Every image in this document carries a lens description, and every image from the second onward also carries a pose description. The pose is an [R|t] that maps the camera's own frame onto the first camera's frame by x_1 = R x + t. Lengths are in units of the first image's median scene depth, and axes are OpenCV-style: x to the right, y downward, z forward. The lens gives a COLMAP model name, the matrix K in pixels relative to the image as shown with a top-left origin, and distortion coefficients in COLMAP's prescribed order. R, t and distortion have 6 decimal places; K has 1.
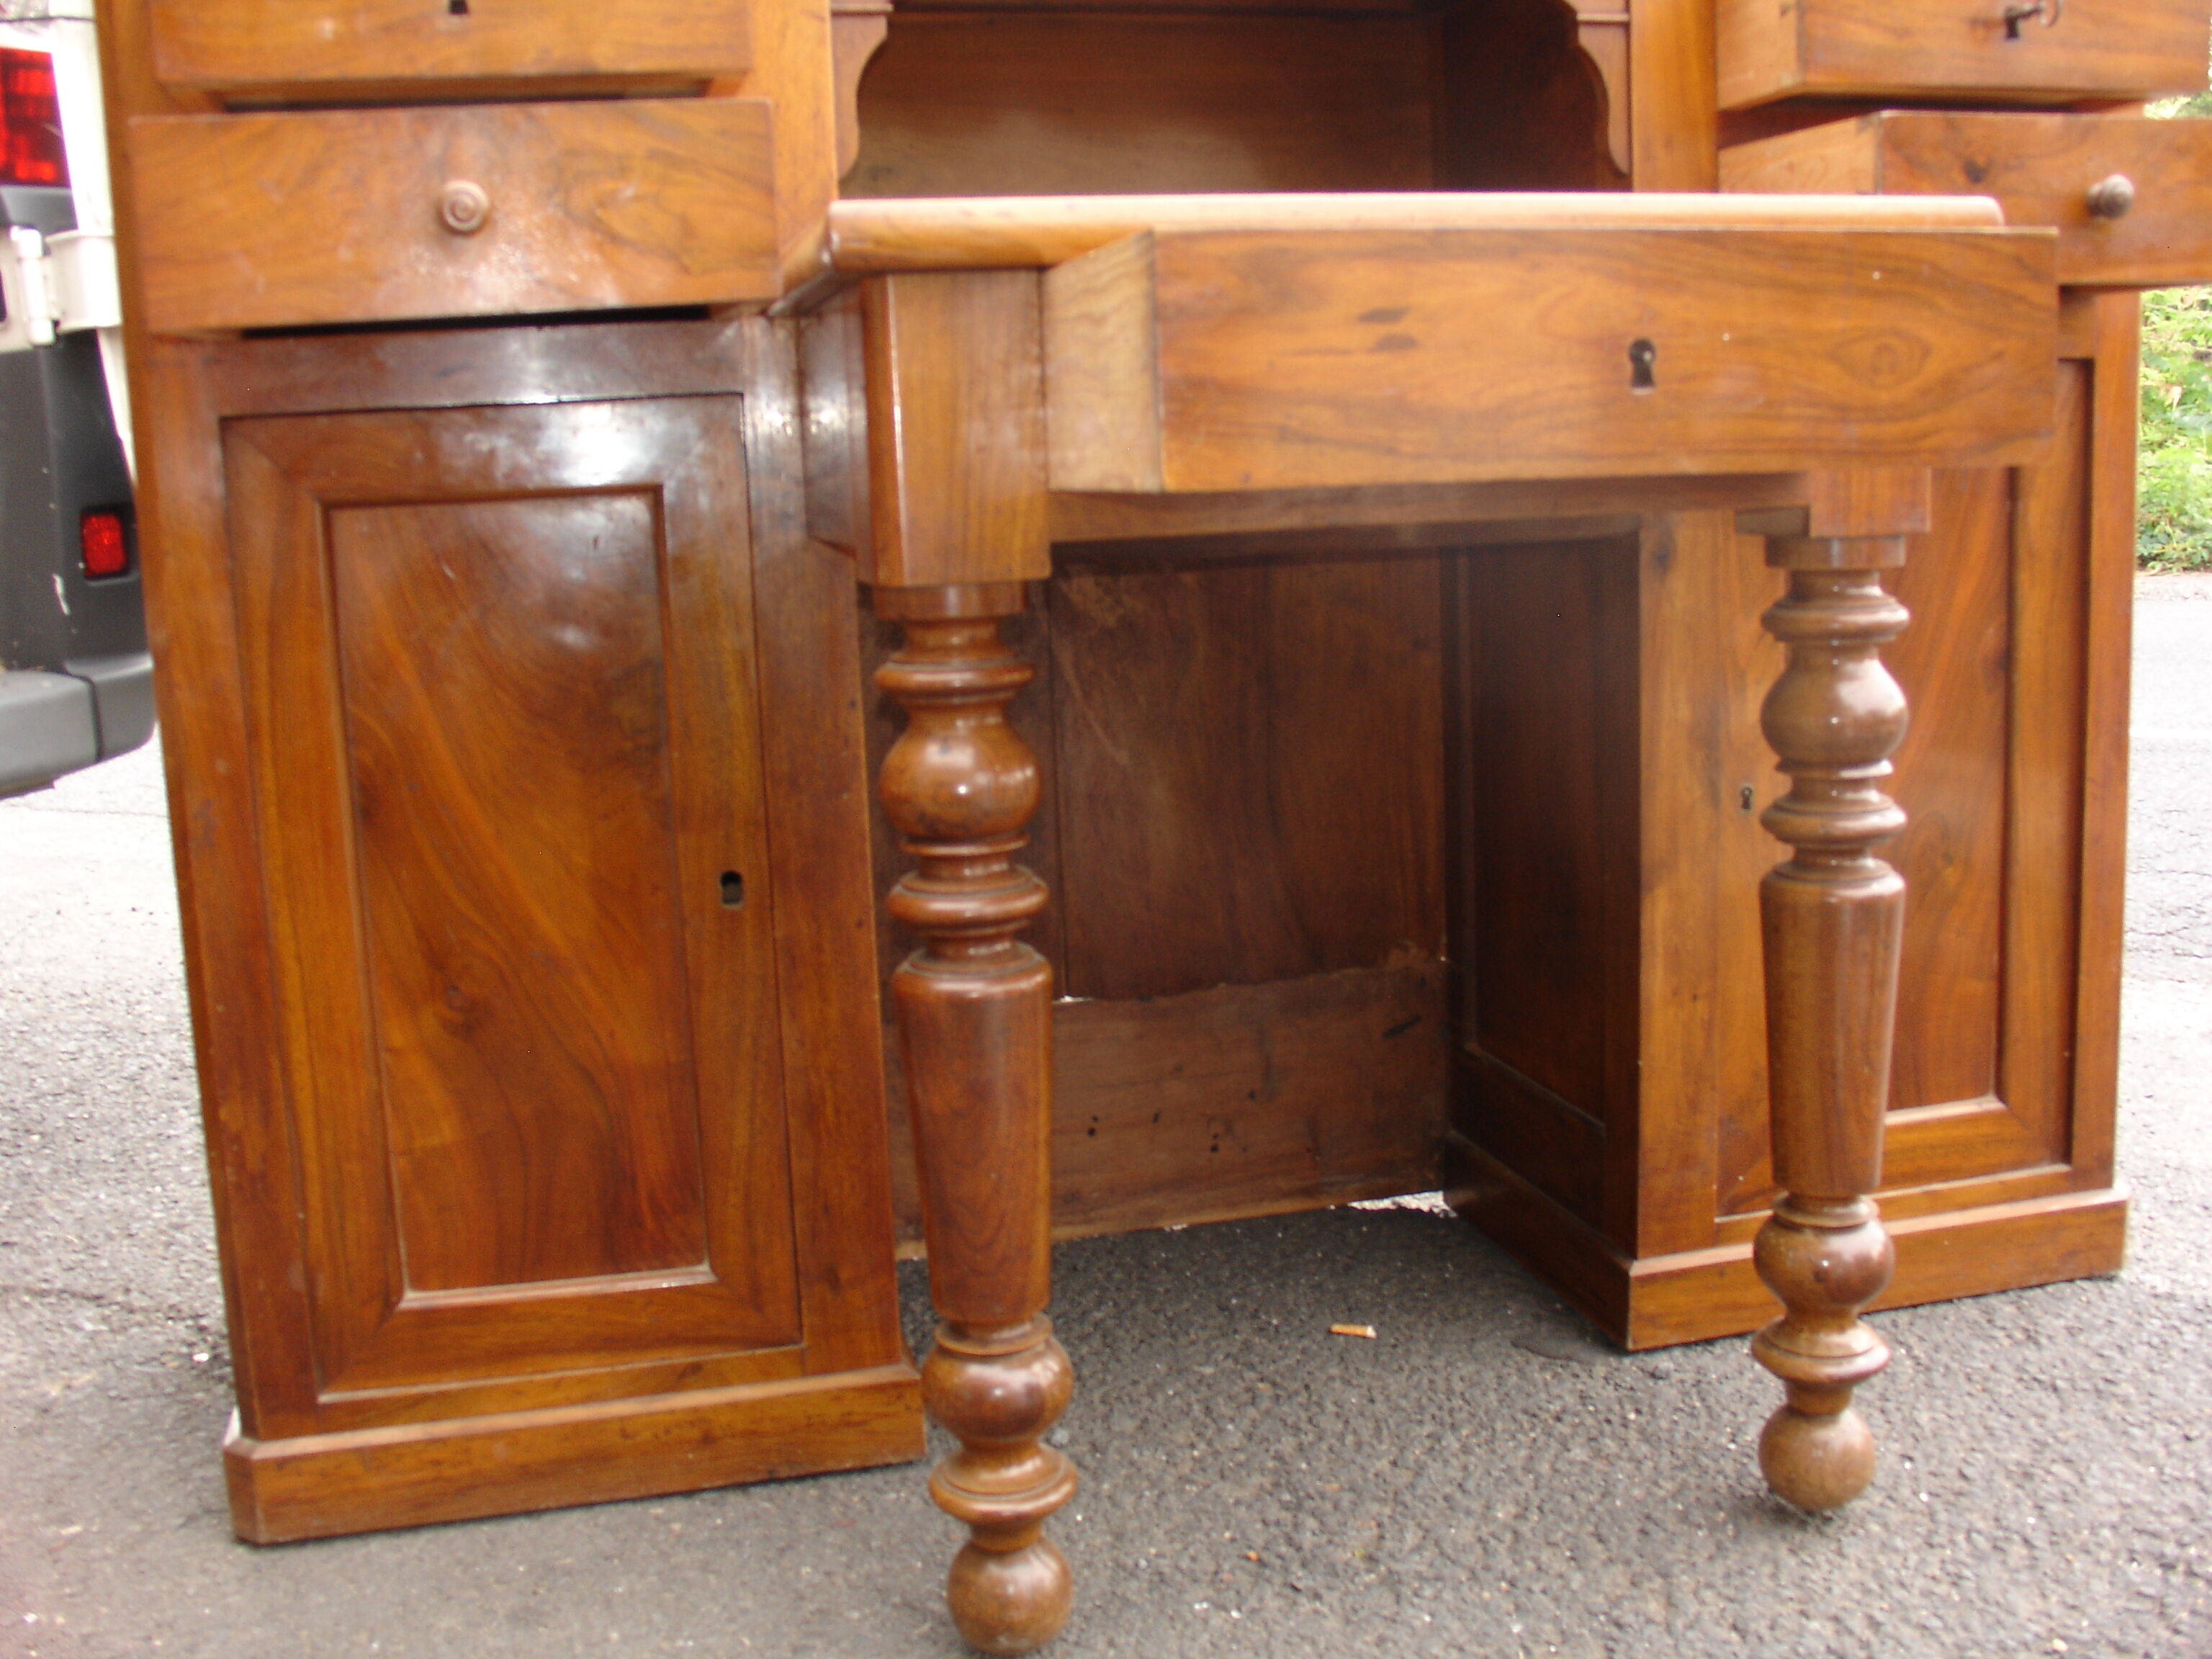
lens RADIAL K [[2199.6, 0, 1083.2], [0, 2199.6, 811.0], [0, 0, 1]] dist [-0.203708, 0.234816]
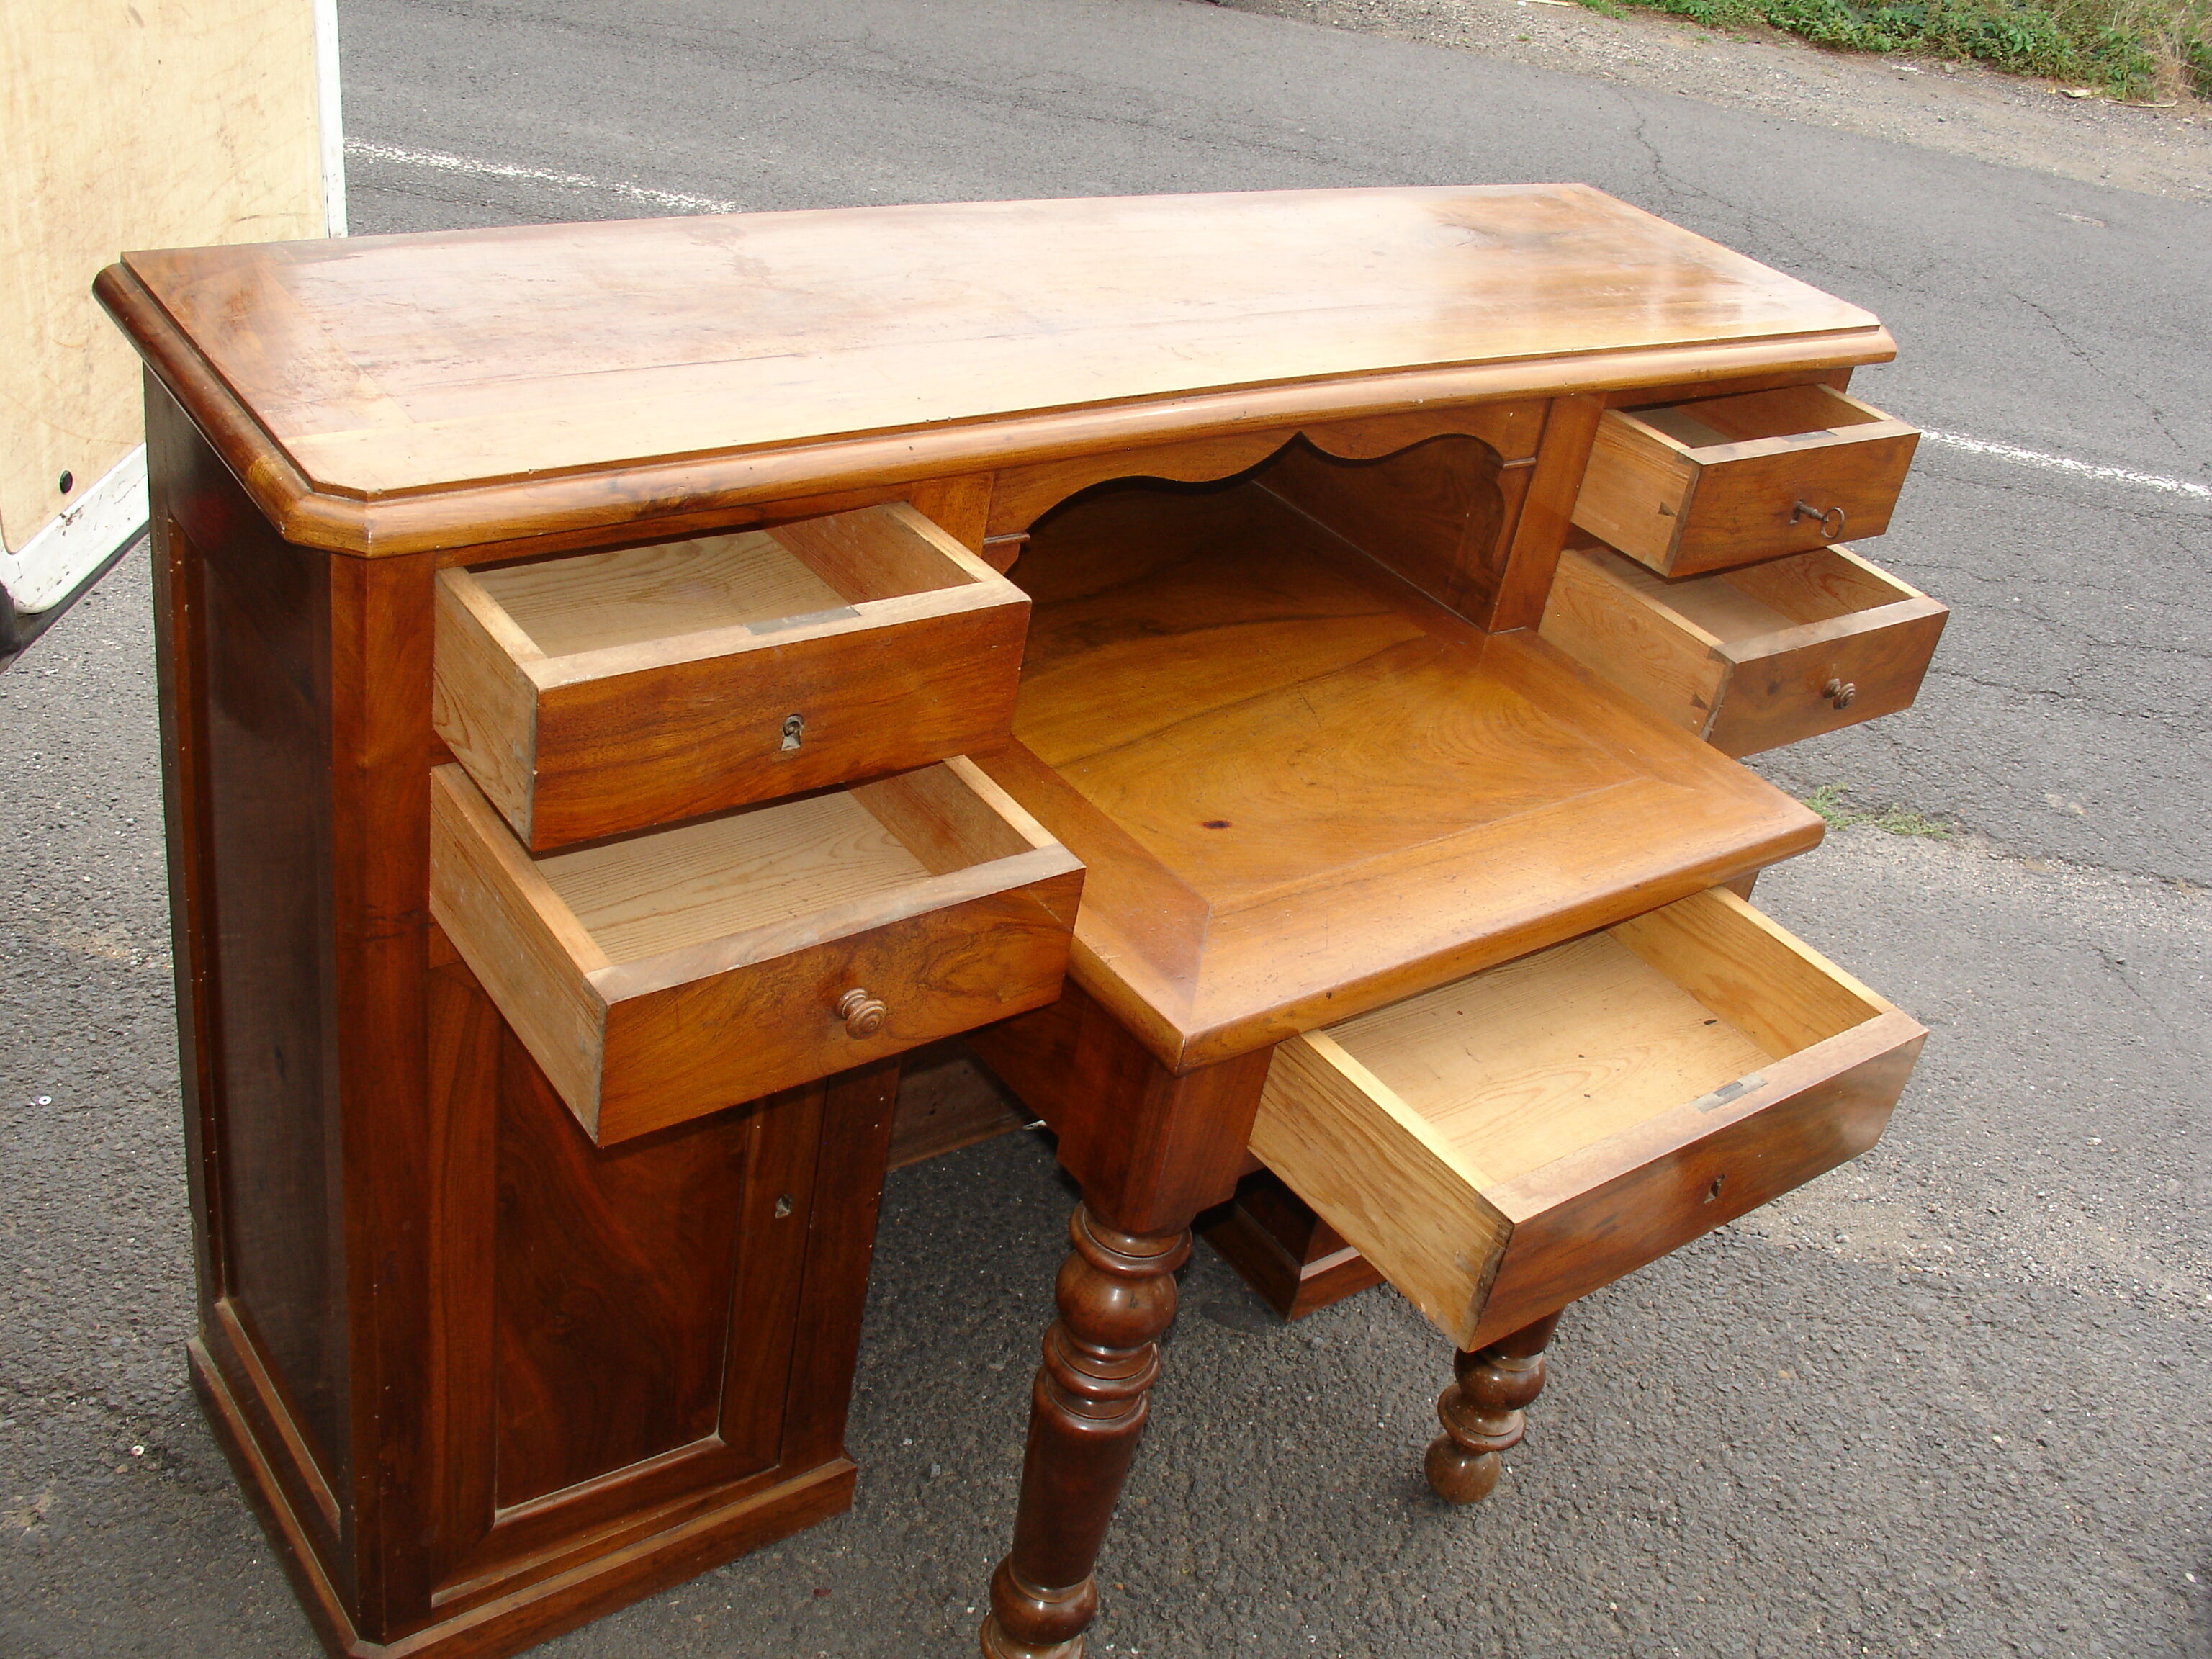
lens RADIAL K [[2199.6, 0, 1083.2], [0, 2199.6, 811.0], [0, 0, 1]] dist [-0.203708, 0.234816]
pose [[0.903268, -0.035521, 0.427605, -0.516697], [-0.138505, 0.919081, 0.368925, -0.628672], [-0.406108, -0.392463, 0.825257, 0.026988]]
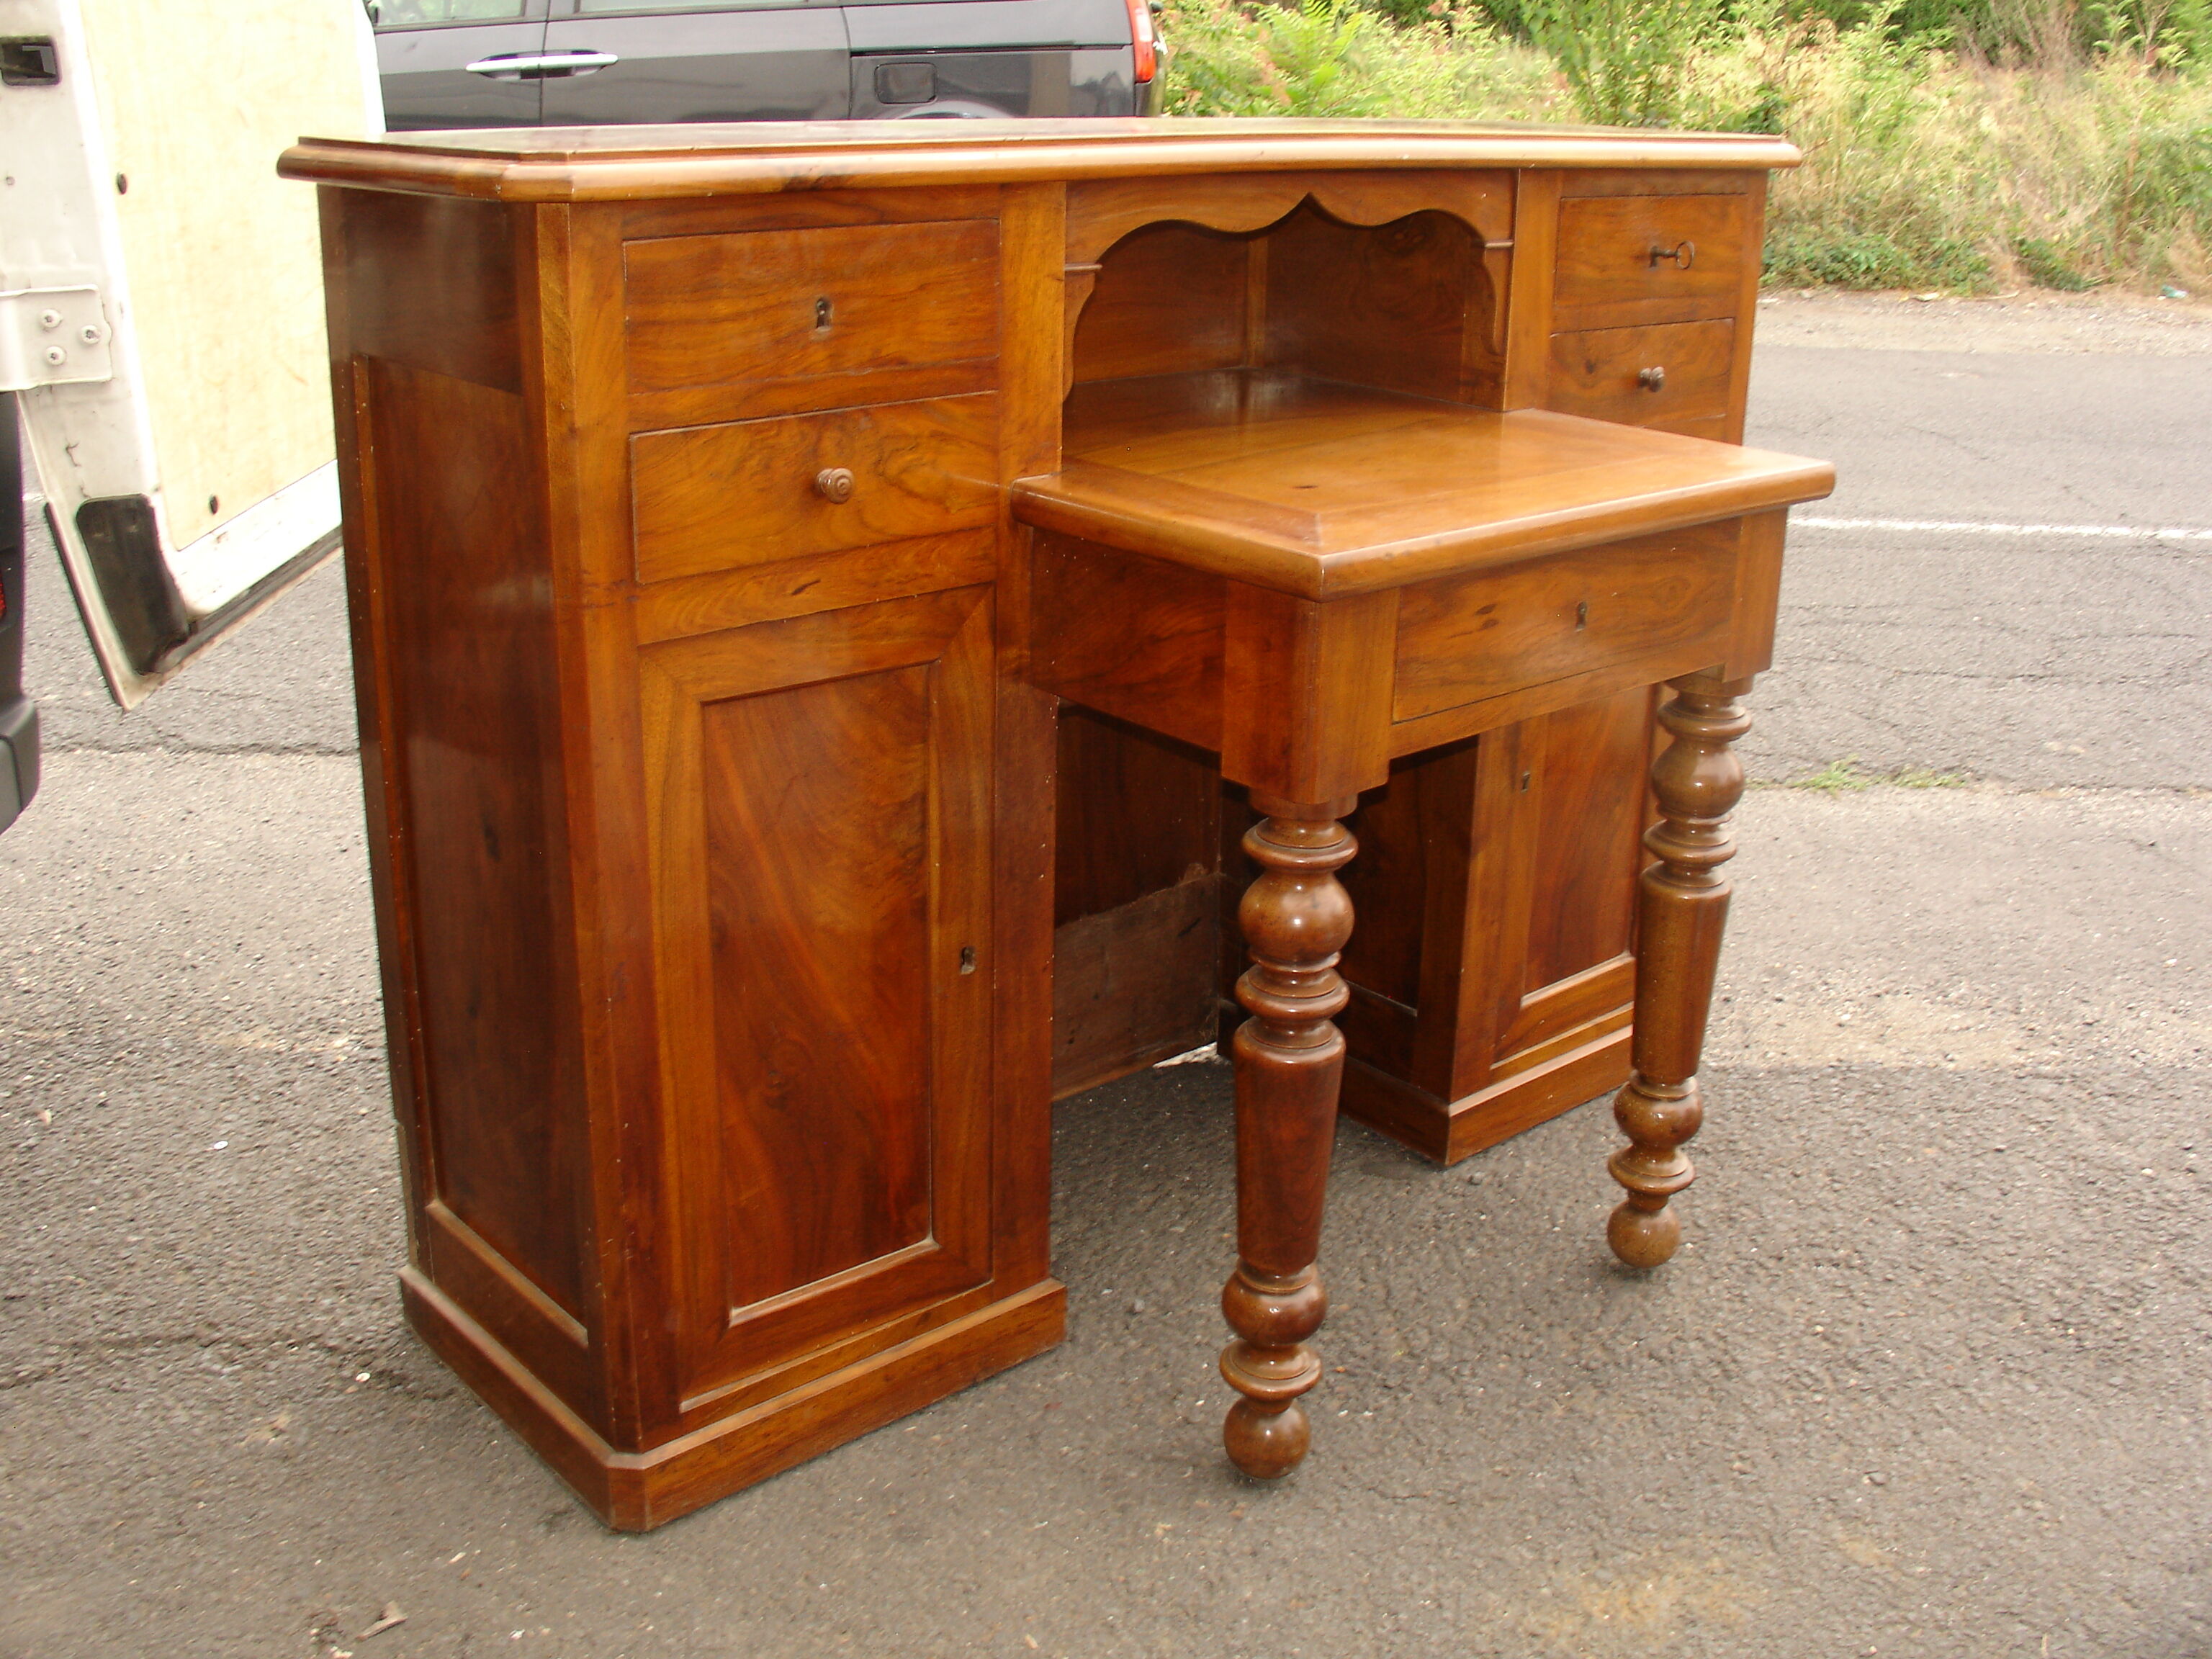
lens RADIAL K [[2199.6, 0, 1083.2], [0, 2199.6, 811.0], [0, 0, 1]] dist [-0.203708, 0.234816]
pose [[0.890426, -0.096553, 0.444768, -0.661254], [0.019136, 0.984317, 0.175370, -0.272764], [-0.454725, -0.147643, 0.878309, -0.143975]]
